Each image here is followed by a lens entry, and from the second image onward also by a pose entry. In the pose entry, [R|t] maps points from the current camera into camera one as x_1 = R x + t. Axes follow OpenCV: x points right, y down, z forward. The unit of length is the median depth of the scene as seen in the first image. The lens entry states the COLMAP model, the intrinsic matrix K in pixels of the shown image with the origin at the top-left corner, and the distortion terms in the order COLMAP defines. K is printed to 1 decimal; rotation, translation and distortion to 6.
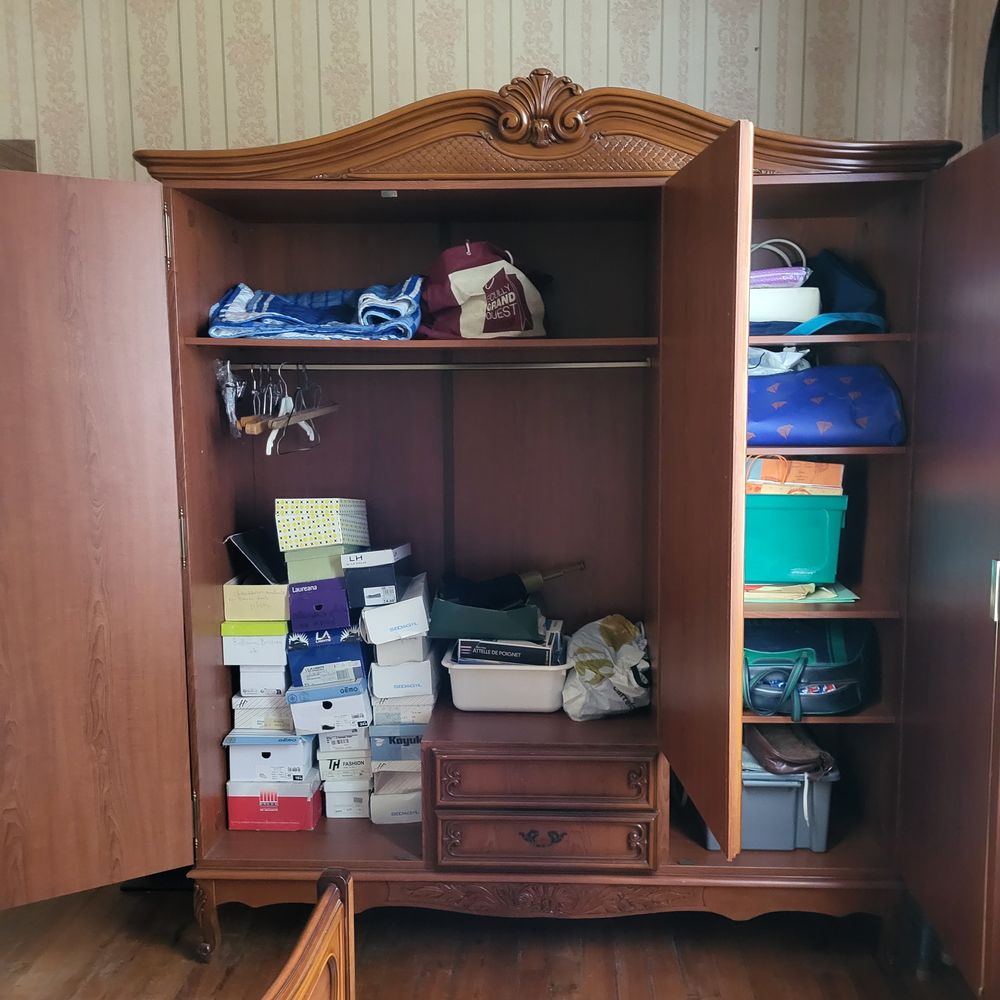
lens RADIAL K [[1045.2, 0, 539.1], [0, 1045.2, 500.7], [0, 0, 1]] dist [0.135200, -0.105620]
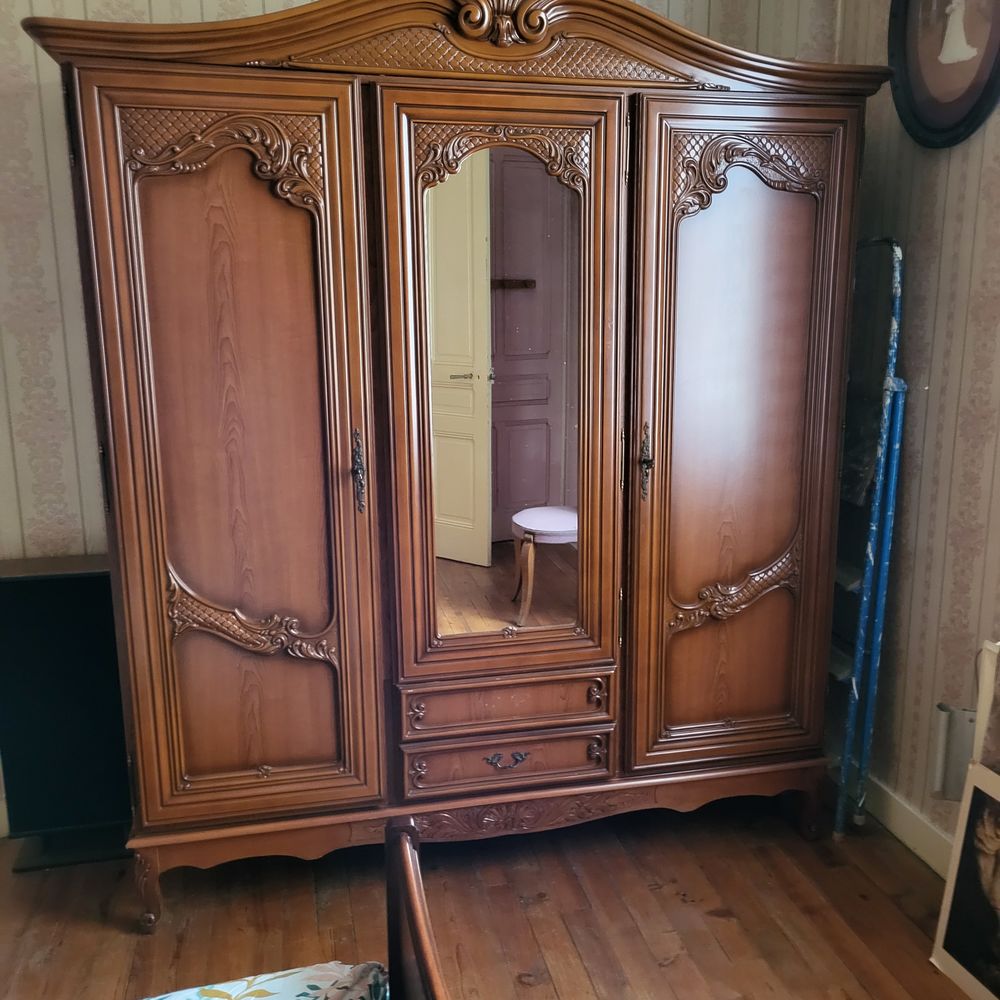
lens RADIAL K [[1045.2, 0, 539.1], [0, 1045.2, 500.7], [0, 0, 1]] dist [0.135200, -0.105620]
pose [[0.961403, -0.051437, 0.270295, -0.223710], [0.028850, 0.995800, 0.086887, -0.012678], [-0.273629, -0.075735, 0.958849, 0.049386]]
